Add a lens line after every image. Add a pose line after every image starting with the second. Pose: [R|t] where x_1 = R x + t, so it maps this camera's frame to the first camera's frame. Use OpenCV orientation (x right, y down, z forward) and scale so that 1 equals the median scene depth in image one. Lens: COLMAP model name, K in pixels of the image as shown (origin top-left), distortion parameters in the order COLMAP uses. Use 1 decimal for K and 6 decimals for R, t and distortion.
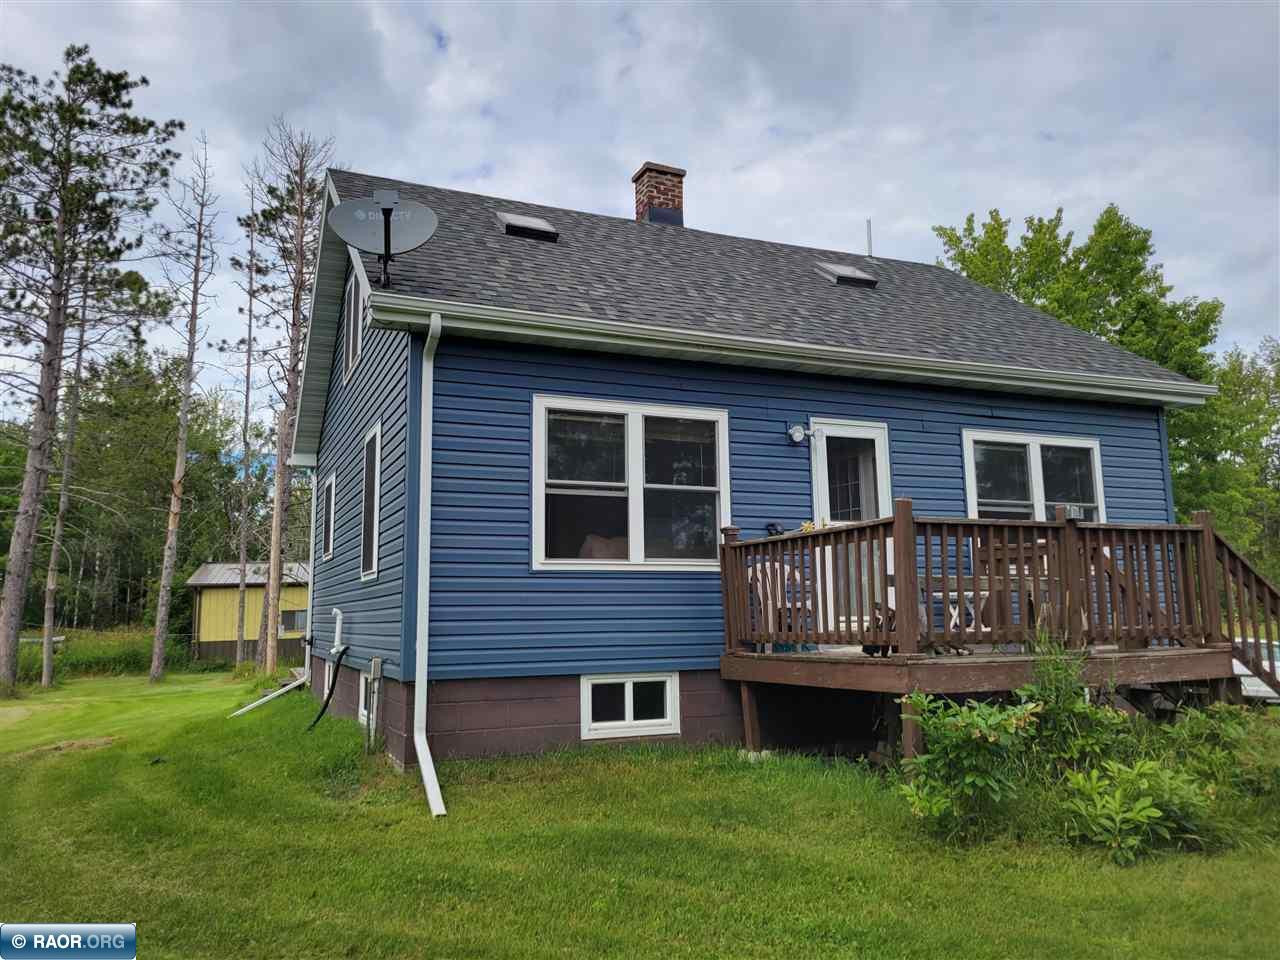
lens RADIAL K [[983.5, 0, 640.0], [0, 983.5, 480.0], [0, 0, 1]] dist [0.029199, 0.003325]
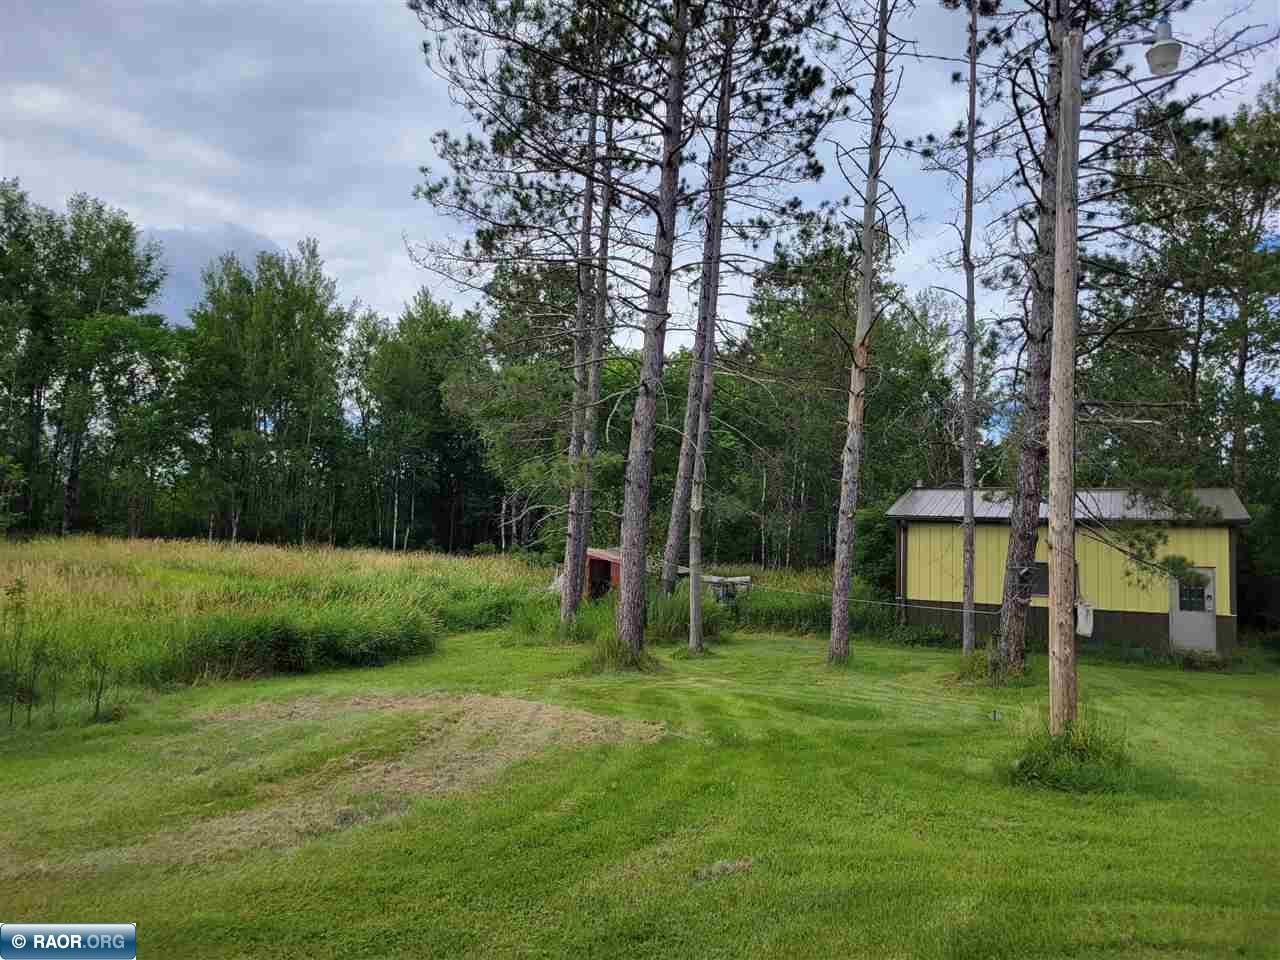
lens RADIAL K [[795.7, 0, 640.0], [0, 795.7, 480.0], [0, 0, 1]] dist [0.024719, -0.000128]
pose [[0.726369, -0.010305, -0.687228, -0.202646], [0.032896, 0.999263, 0.019785, 0.064747], [0.686517, -0.036978, 0.726173, 0.485643]]
